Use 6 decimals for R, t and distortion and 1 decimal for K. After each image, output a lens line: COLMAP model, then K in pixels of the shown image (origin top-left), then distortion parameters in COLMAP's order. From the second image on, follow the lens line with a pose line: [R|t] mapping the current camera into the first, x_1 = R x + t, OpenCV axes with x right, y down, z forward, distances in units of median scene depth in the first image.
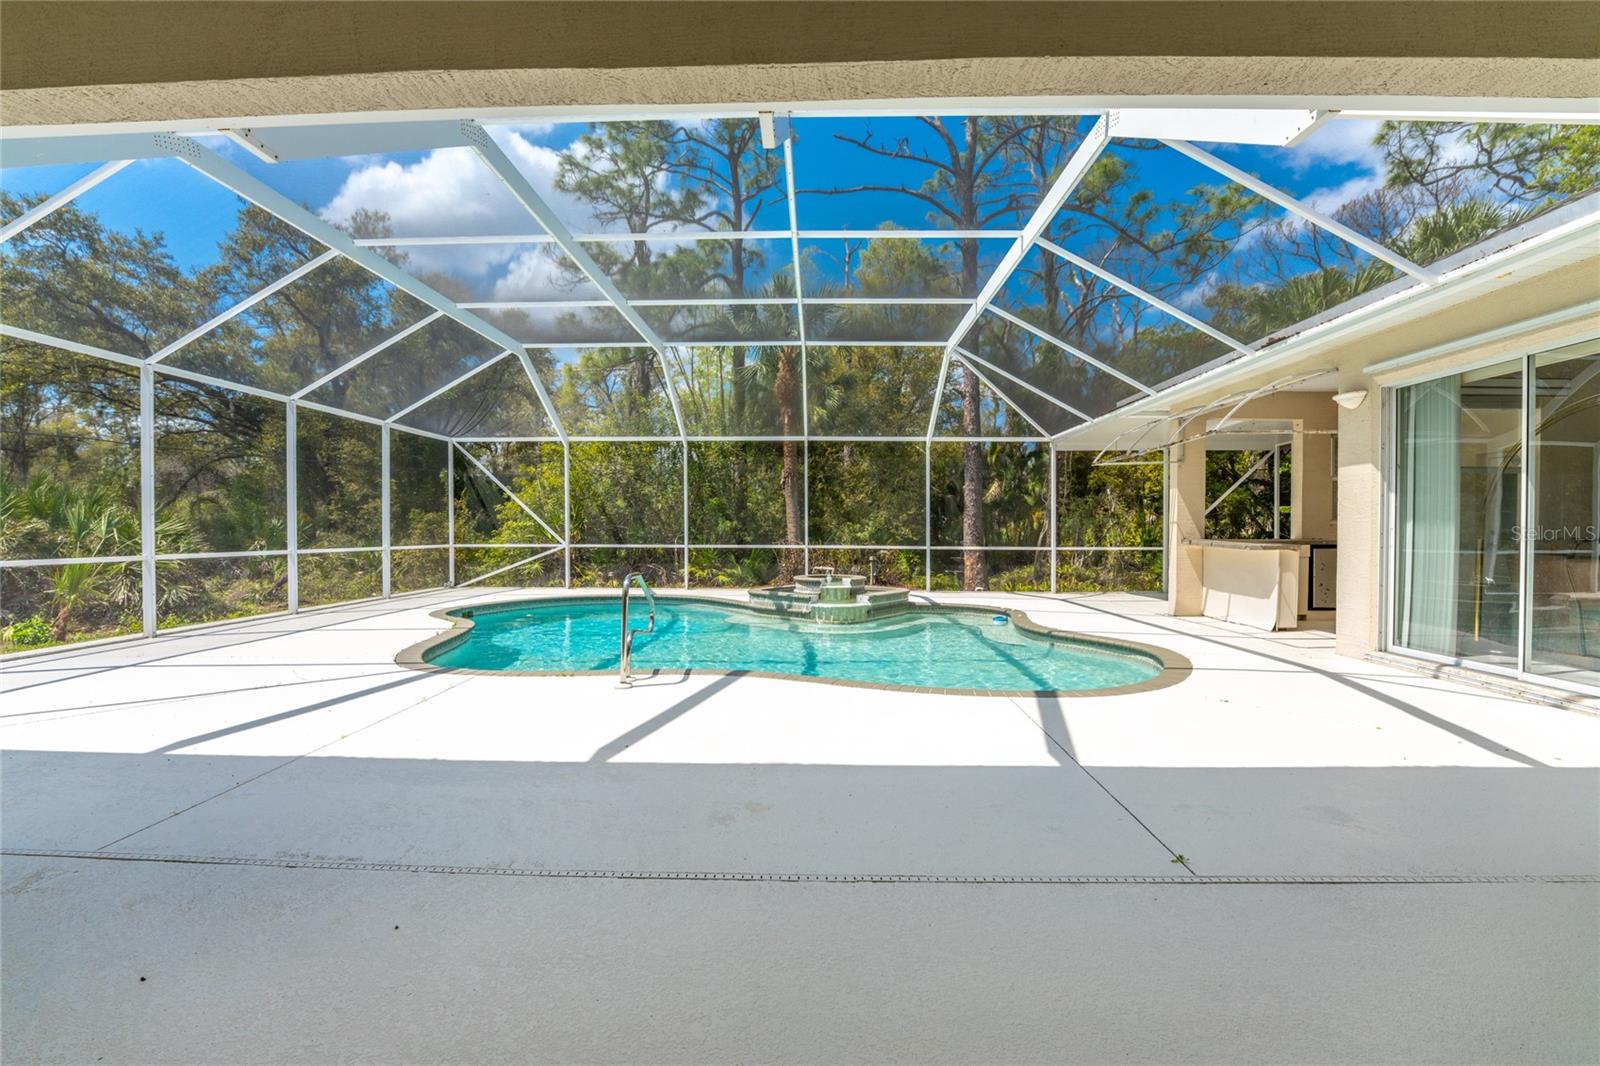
lens RADIAL K [[656.4, 0, 736.0], [0, 656.4, 534.5], [0, 0, 1]] dist [-0.001746, -0.000145]
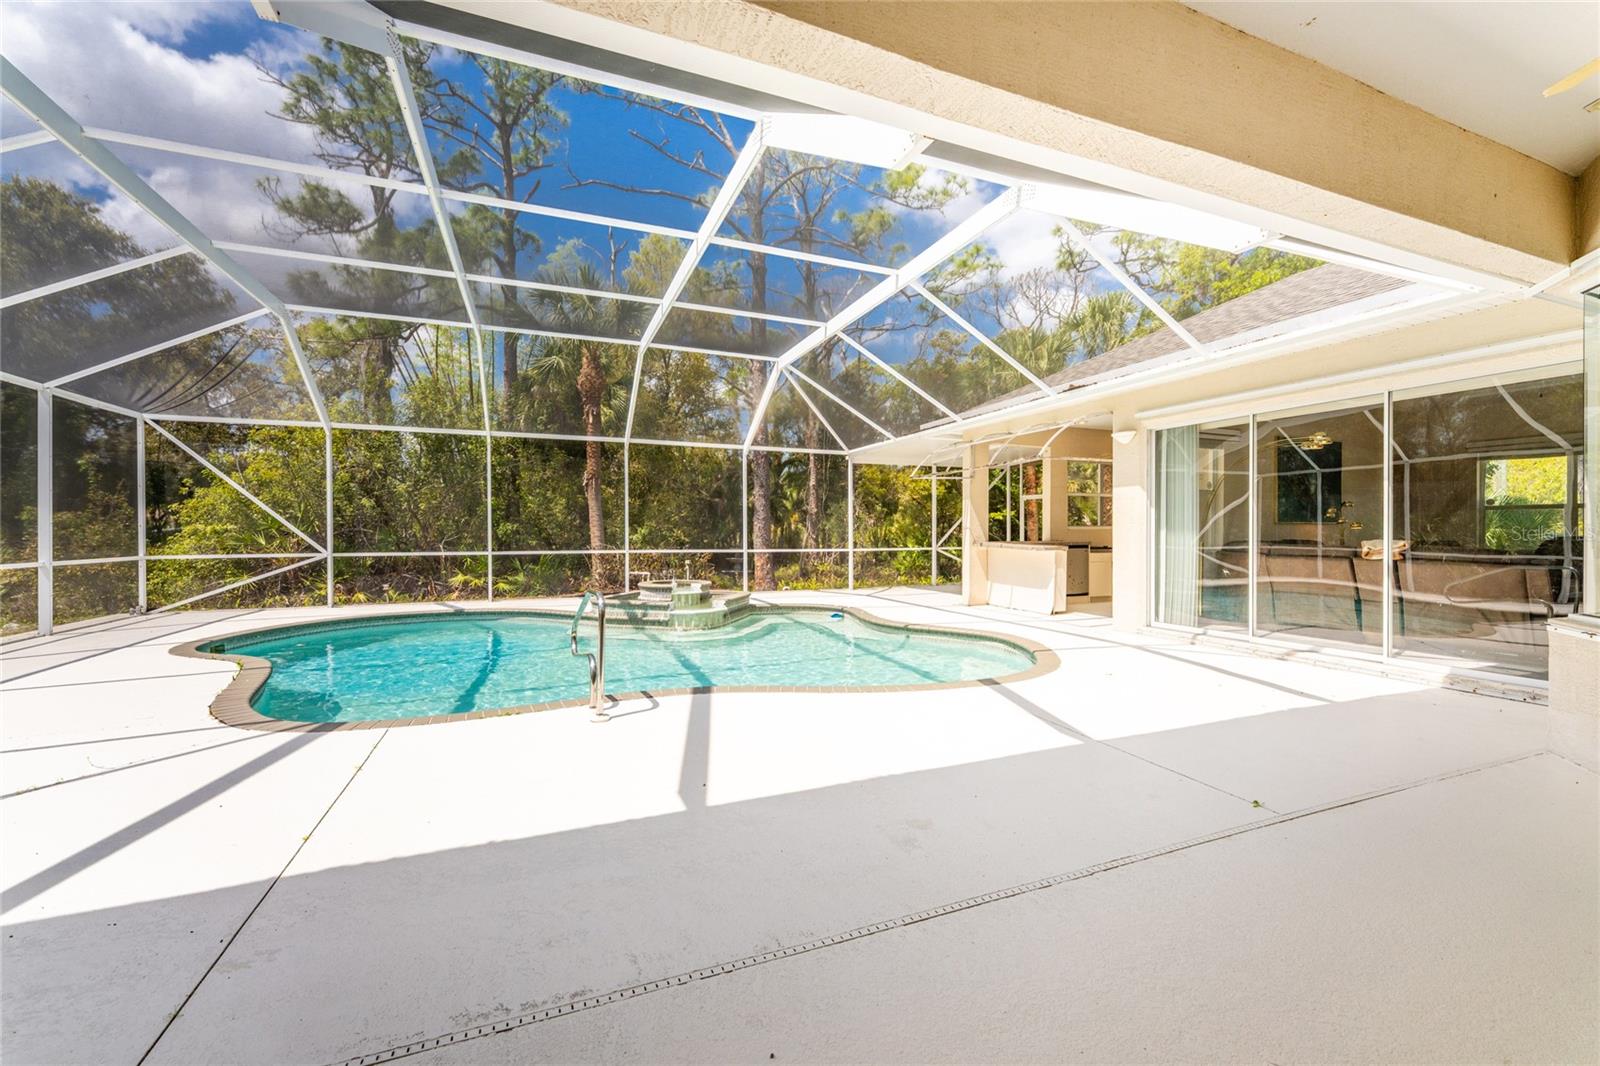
lens RADIAL K [[656.4, 0, 770.8], [0, 656.4, 532.4], [0, 0, 1]] dist [-0.001746, -0.000145]
pose [[0.913603, -0.004095, 0.406586, -0.138035], [0.006381, 0.999971, -0.004266, -0.006386], [-0.406557, 0.006491, 0.913602, 0.042971]]
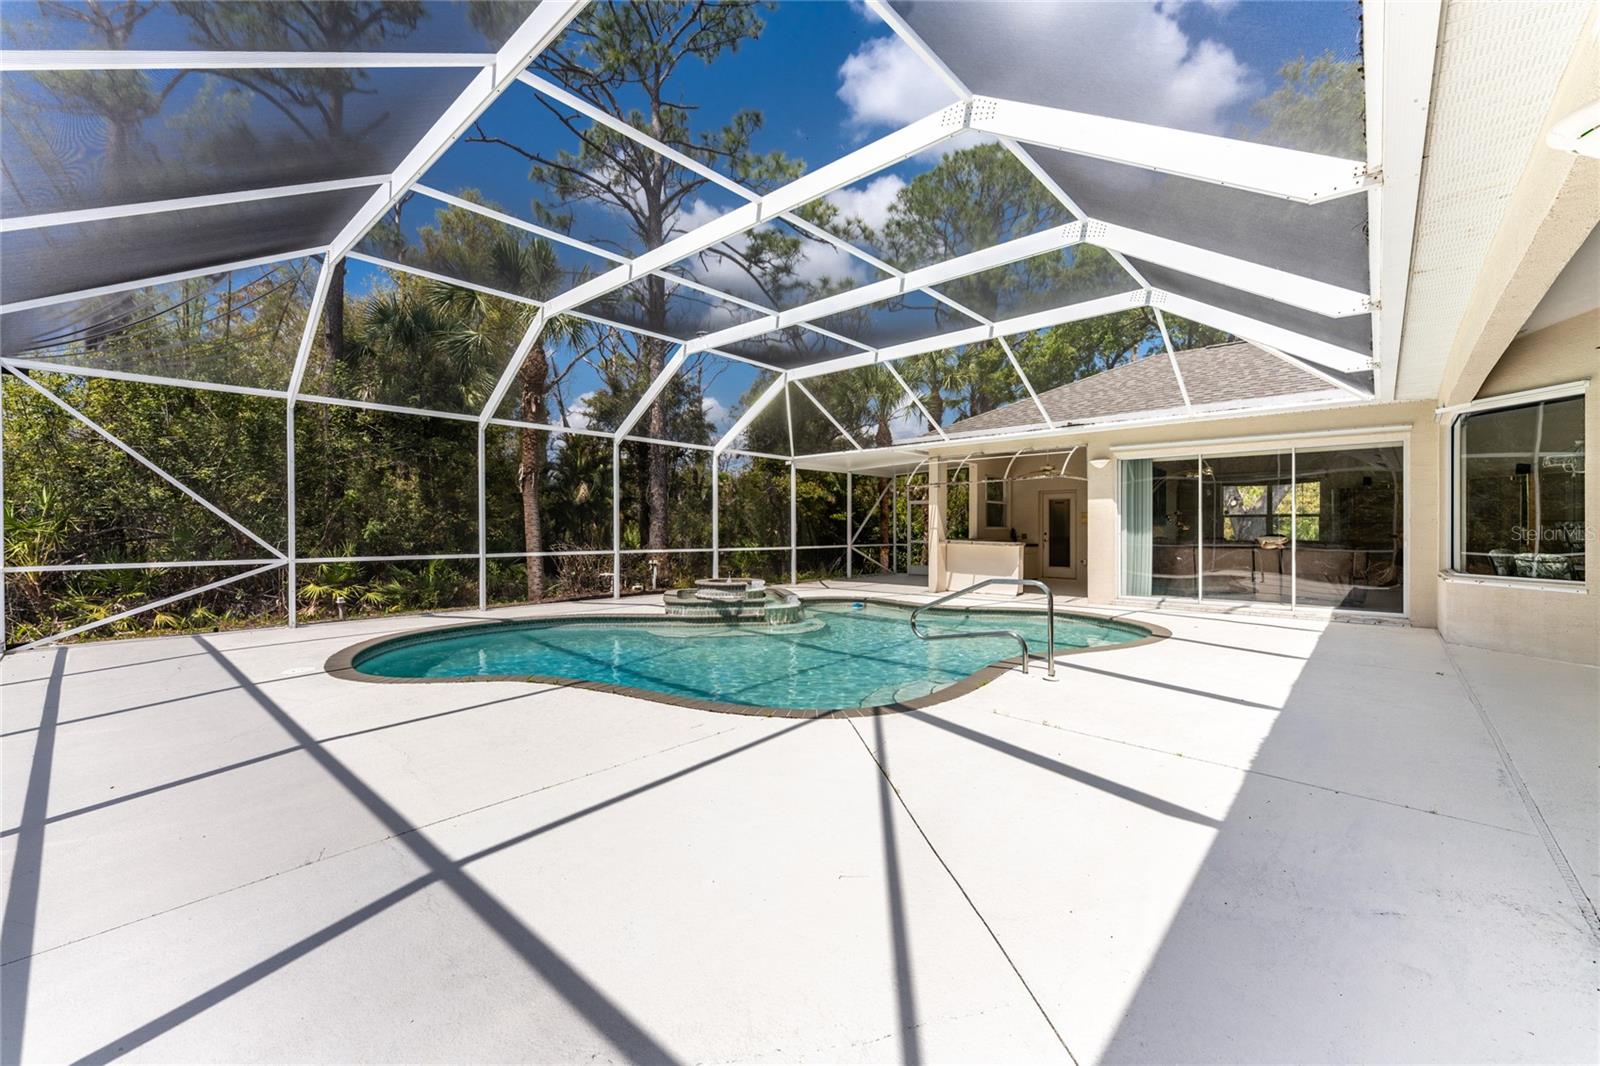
lens RADIAL K [[656.4, 0, 797.1], [0, 656.4, 528.6], [0, 0, 1]] dist [-0.001746, -0.000145]
pose [[0.635068, 0.000536, 0.772456, -0.616123], [0.007402, 0.999950, -0.006779, -0.008970], [-0.772421, 0.010023, 0.635032, 0.296539]]
